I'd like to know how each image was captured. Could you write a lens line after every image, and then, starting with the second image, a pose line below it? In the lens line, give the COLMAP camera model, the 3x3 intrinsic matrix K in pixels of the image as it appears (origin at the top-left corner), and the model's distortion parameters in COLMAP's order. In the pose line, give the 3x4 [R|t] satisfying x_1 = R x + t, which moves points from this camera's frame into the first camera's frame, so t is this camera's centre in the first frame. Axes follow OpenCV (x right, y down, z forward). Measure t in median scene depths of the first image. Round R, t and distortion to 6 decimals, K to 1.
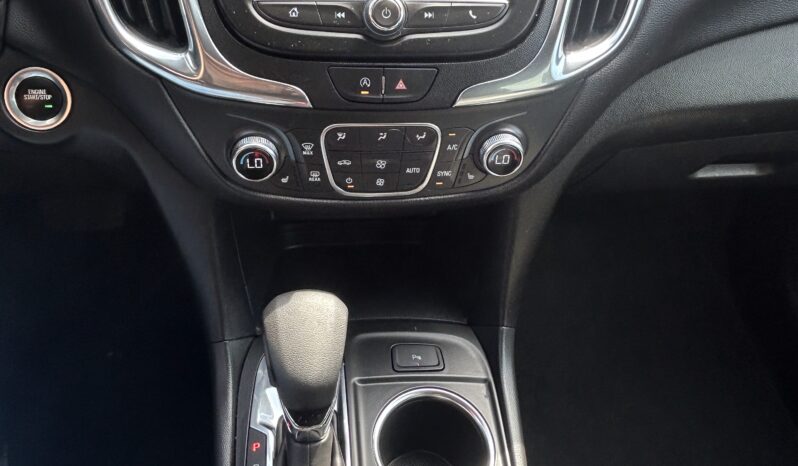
lens RADIAL K [[706.4, 0, 422.5], [0, 706.4, 232.1], [0, 0, 1]] dist [0.010864, 0.002330]
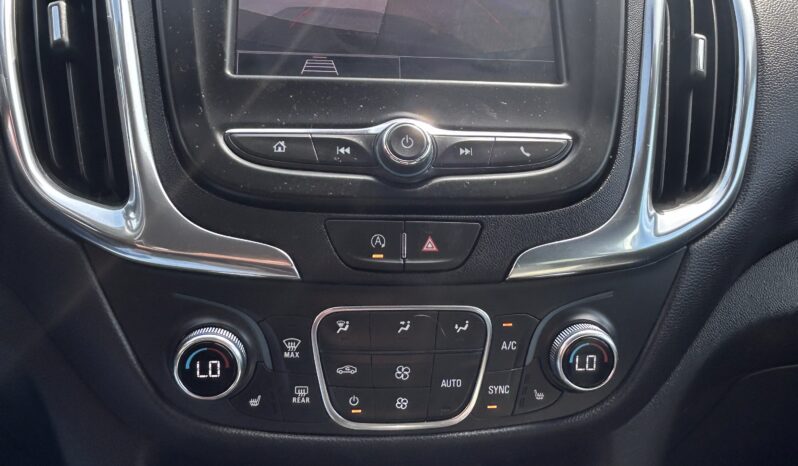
lens RADIAL K [[706.4, 0, 422.5], [0, 706.4, 232.1], [0, 0, 1]] dist [0.010864, 0.002330]
pose [[0.999022, -0.039742, -0.019367, -0.023202], [0.026018, 0.882689, -0.469237, 0.101035], [0.035744, 0.468274, 0.882860, 0.372981]]
